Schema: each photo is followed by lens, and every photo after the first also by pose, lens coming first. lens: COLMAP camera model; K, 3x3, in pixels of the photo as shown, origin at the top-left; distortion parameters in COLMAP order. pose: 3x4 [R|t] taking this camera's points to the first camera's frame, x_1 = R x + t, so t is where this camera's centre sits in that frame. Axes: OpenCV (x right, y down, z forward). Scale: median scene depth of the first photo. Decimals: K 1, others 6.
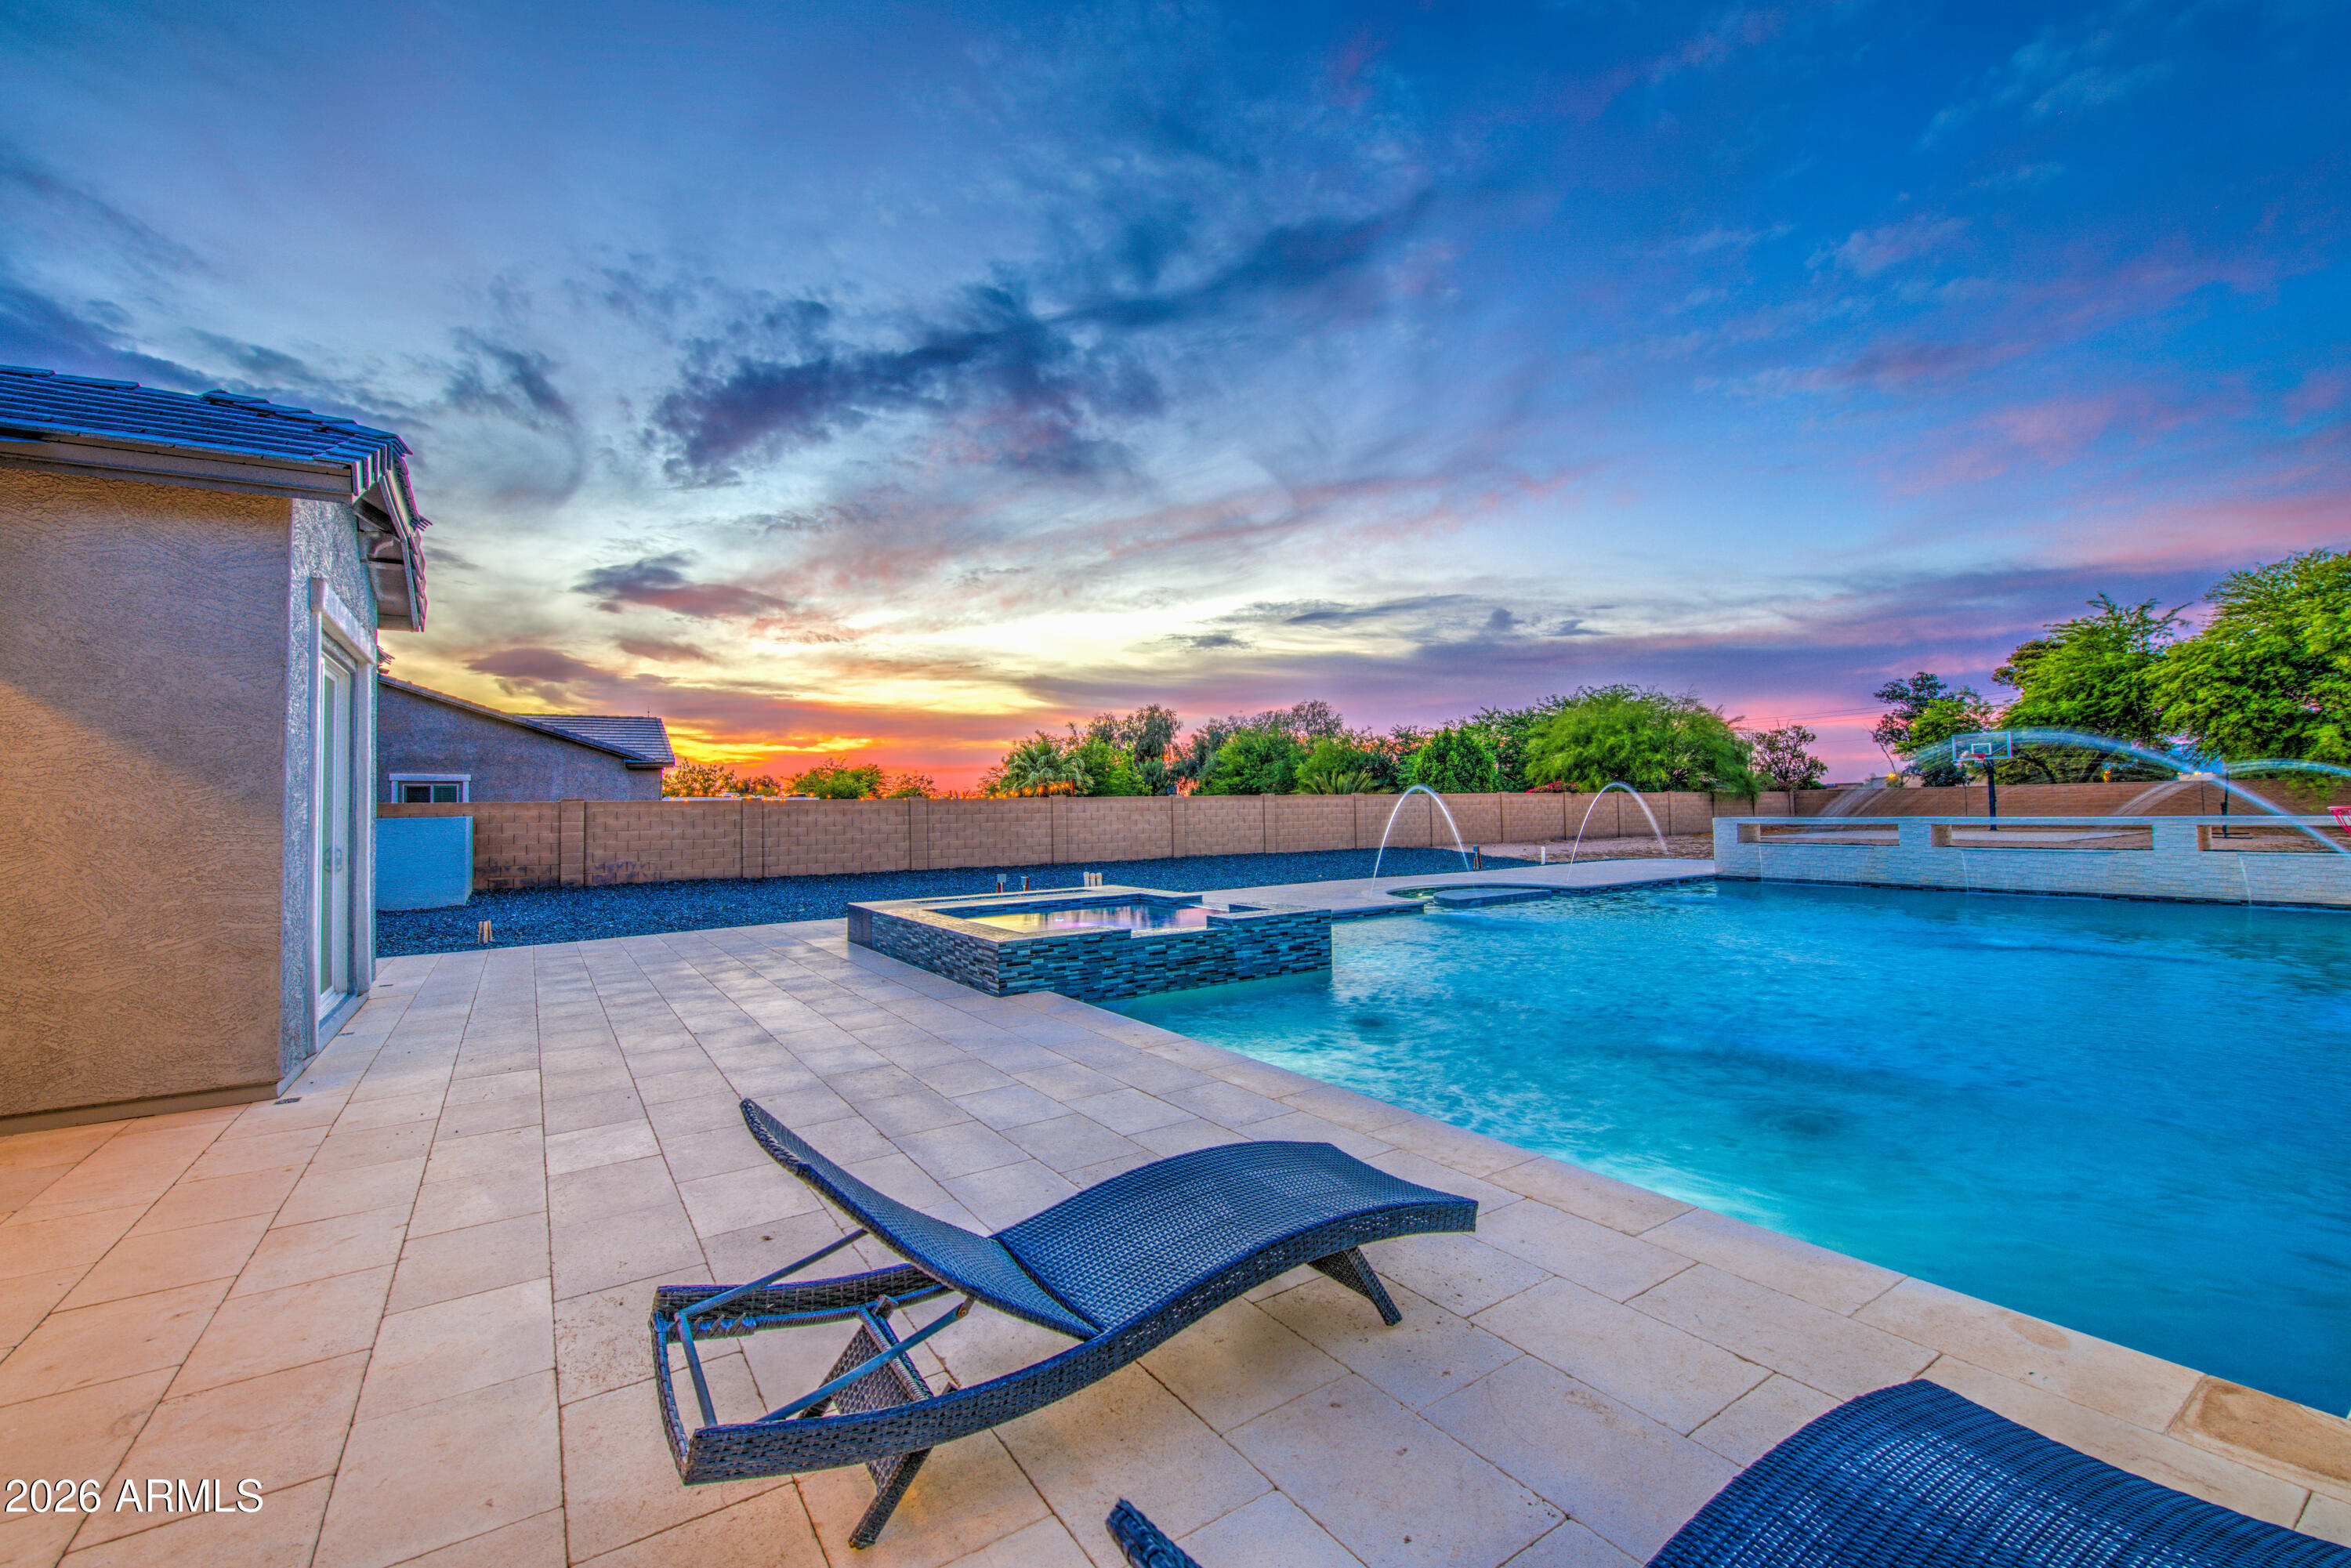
lens RADIAL K [[997.1, 0, 1173.6], [0, 997.1, 770.4], [0, 0, 1]] dist [0.004182, -0.003437]
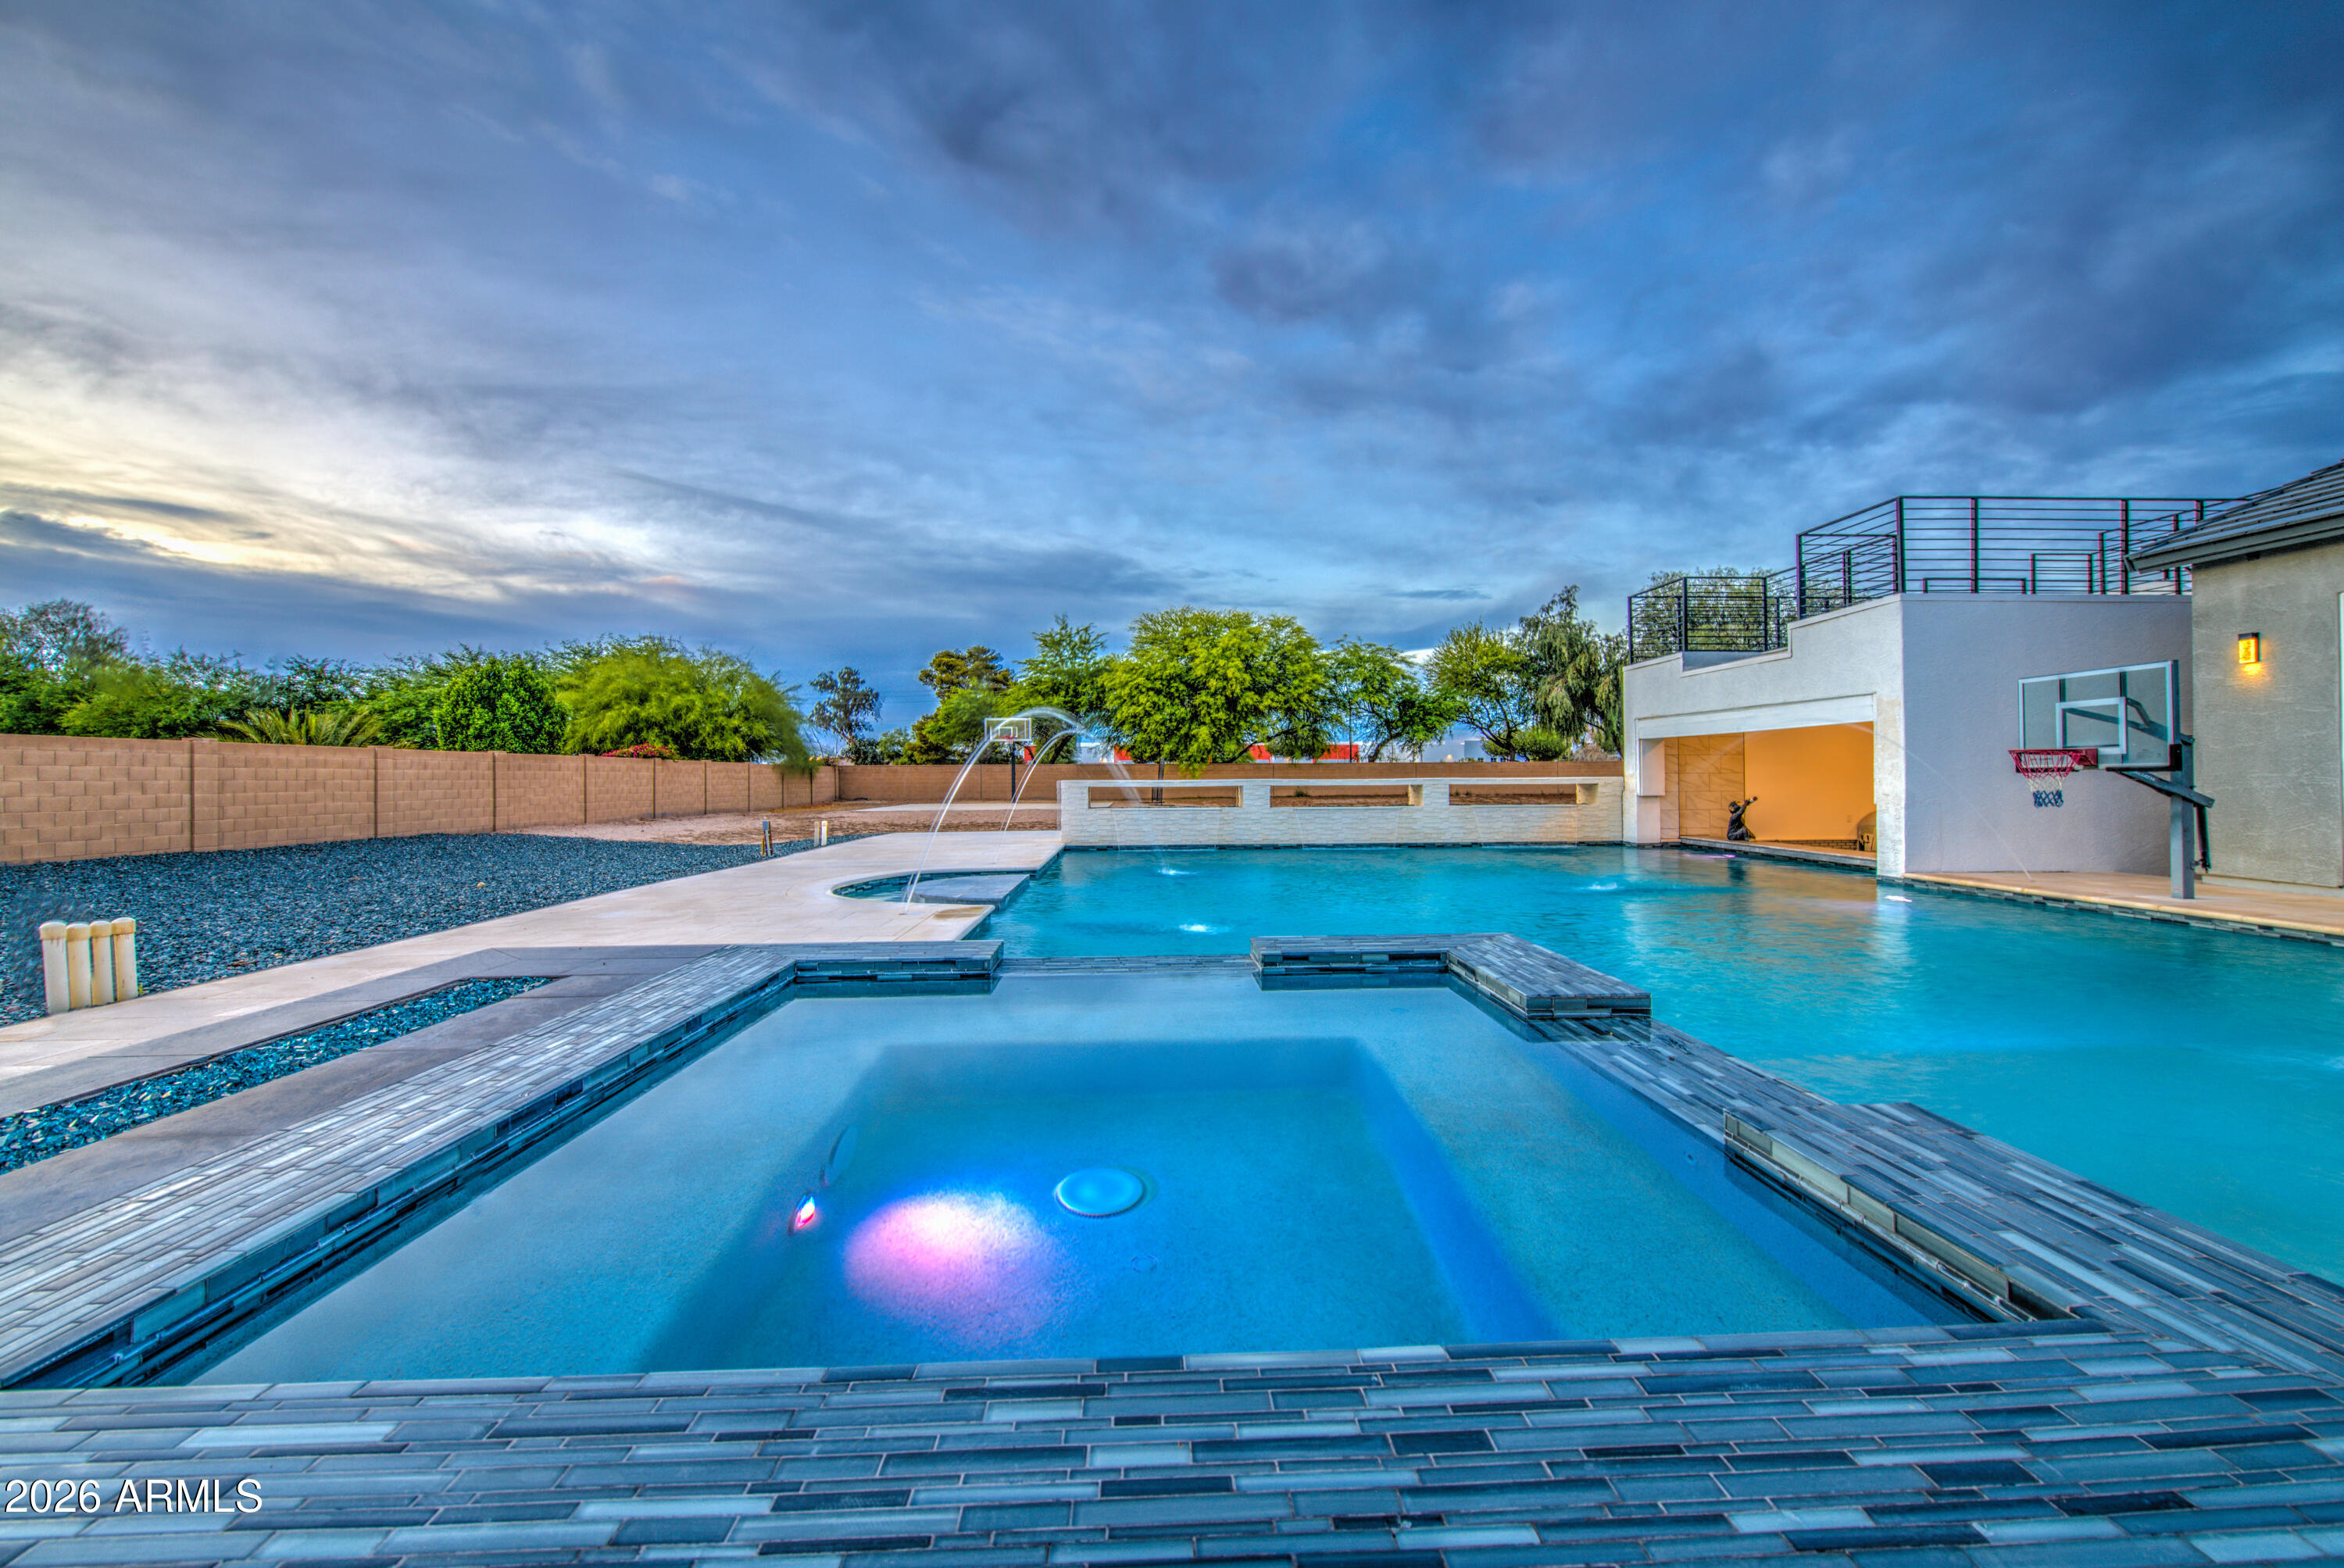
lens RADIAL K [[994.1, 0, 1198.7], [0, 994.1, 798.2], [0, 0, 1]] dist [0.004182, -0.003437]
pose [[0.502226, -0.003617, 0.864729, -0.120492], [-0.035794, 0.999047, 0.024967, 0.029430], [-0.863995, -0.043492, 0.501618, 0.364148]]
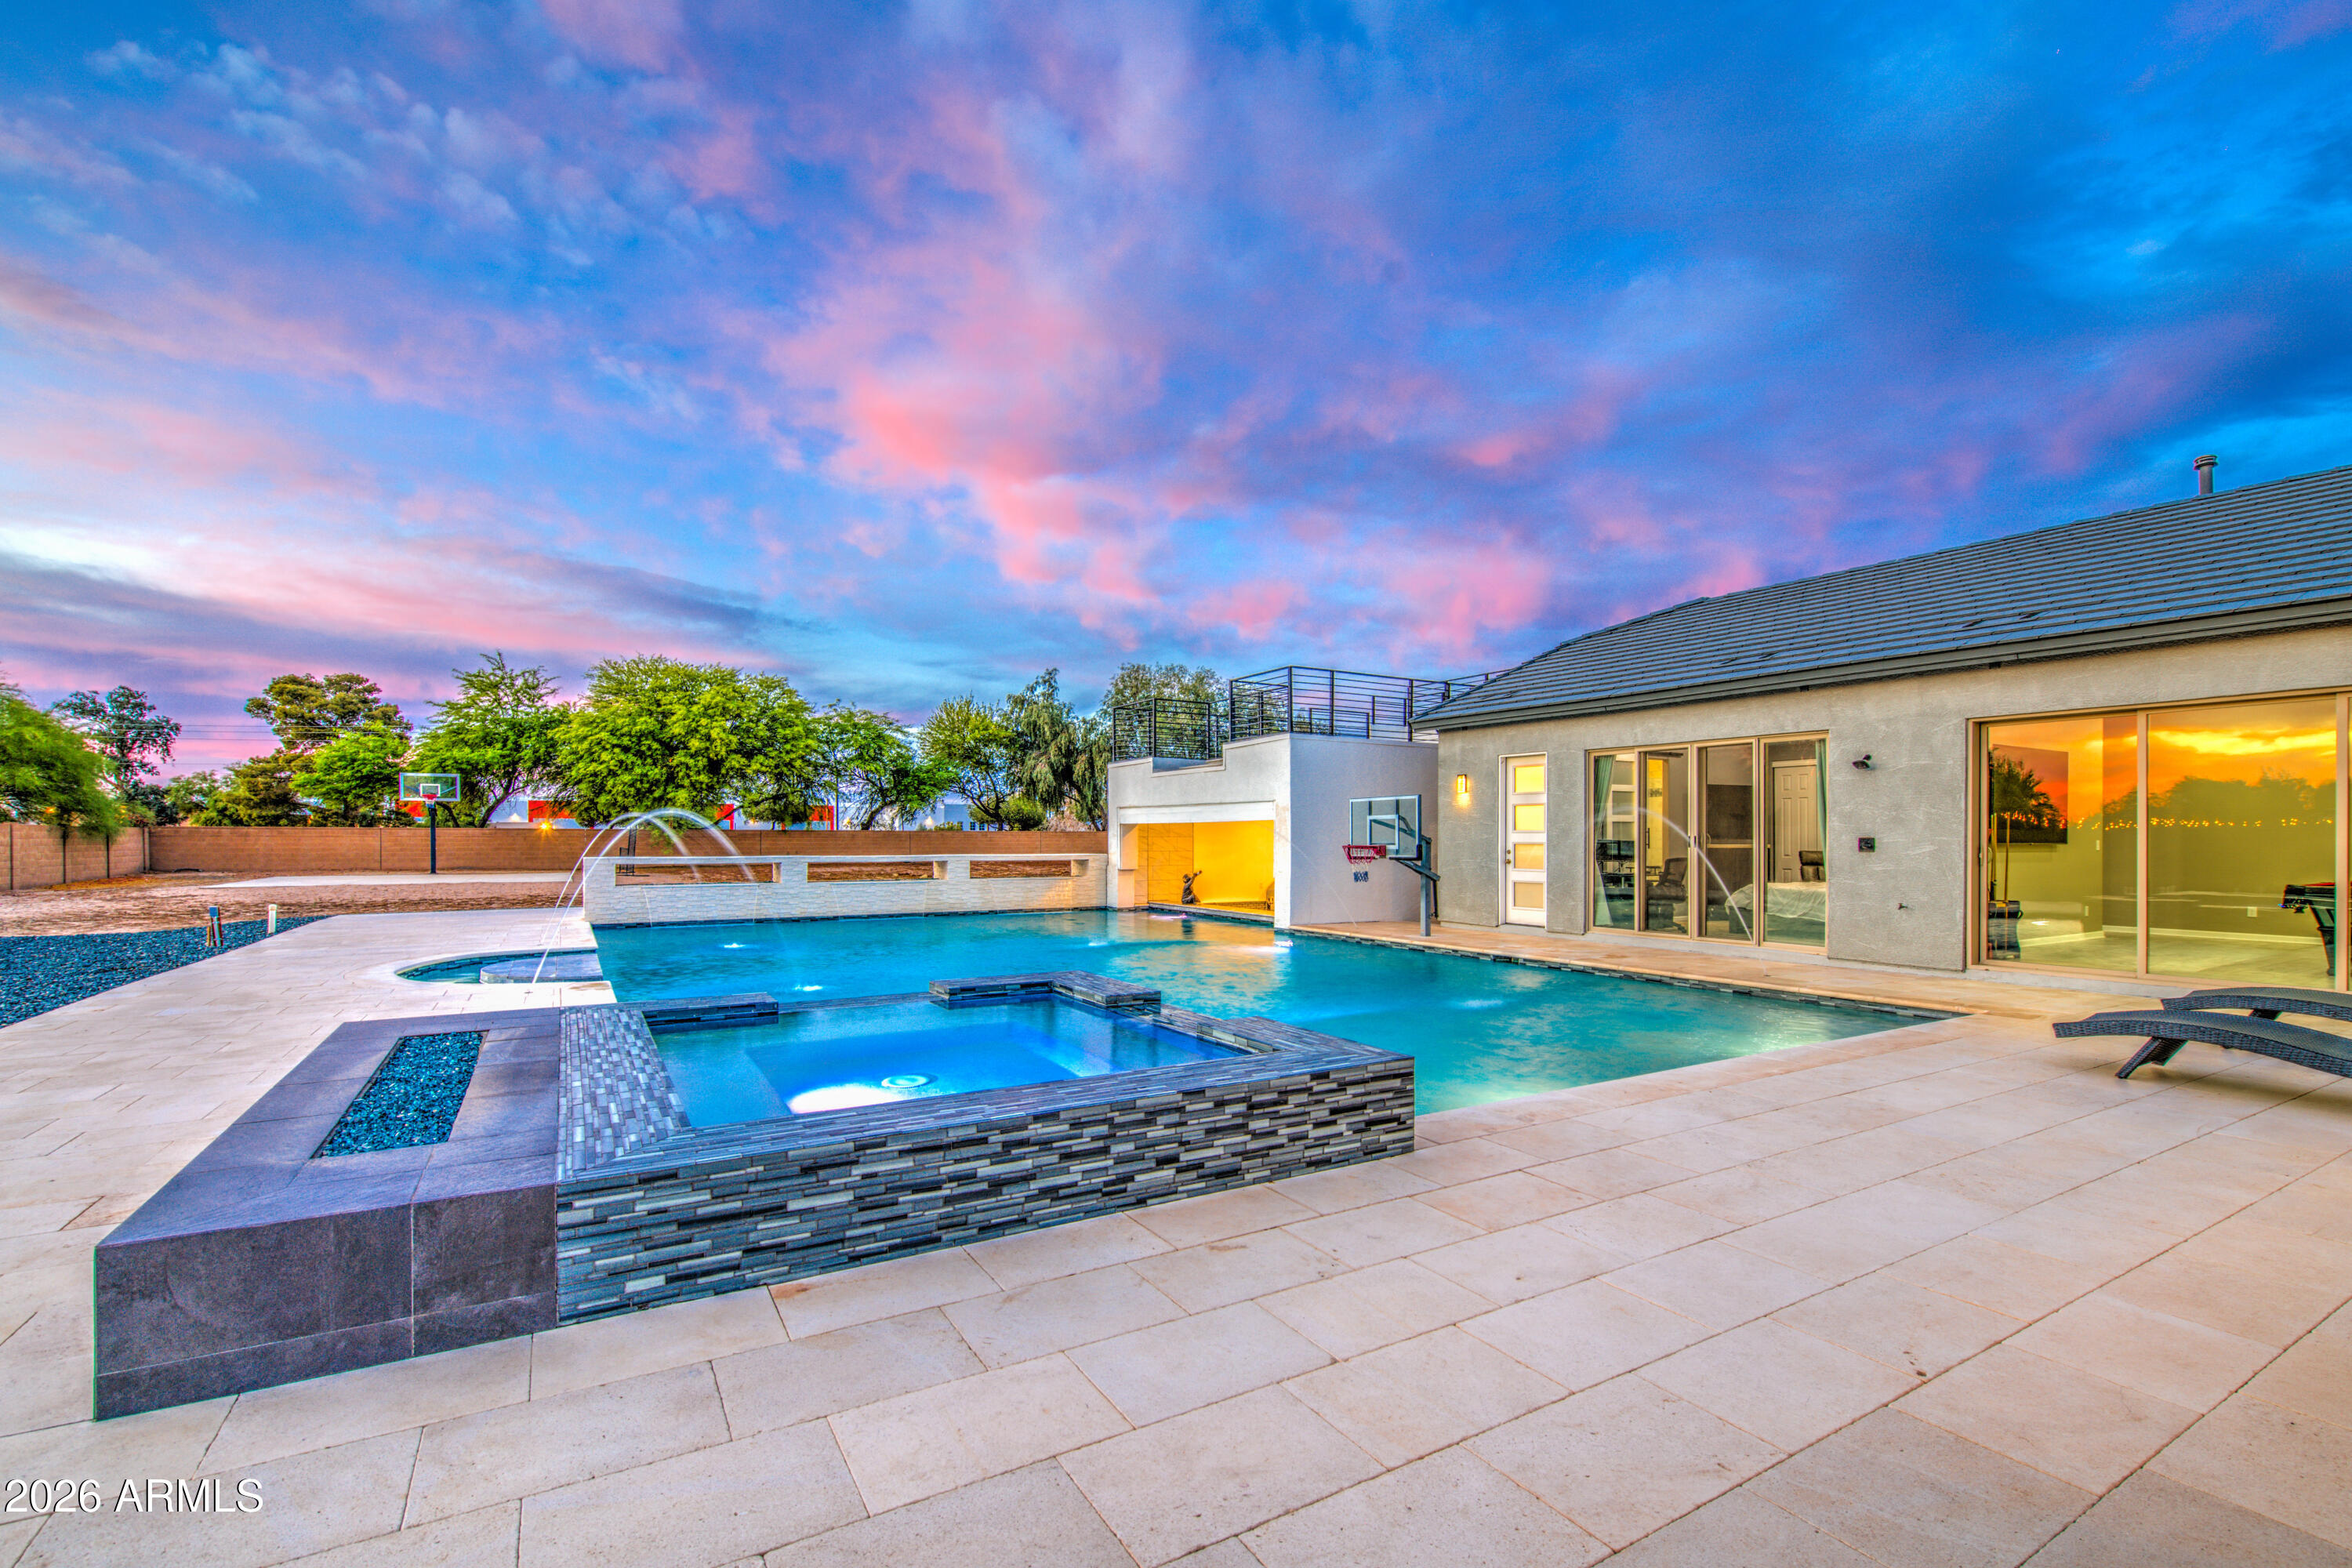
lens RADIAL K [[1025.2, 0, 1171.7], [0, 1025.2, 850.3], [0, 0, 1]] dist [0.004155, -0.000556]
pose [[0.042971, 0.006083, 0.999058, -0.253676], [-0.041451, 0.999131, -0.004301, 0.019424], [-0.998216, -0.041227, 0.043185, 0.364155]]
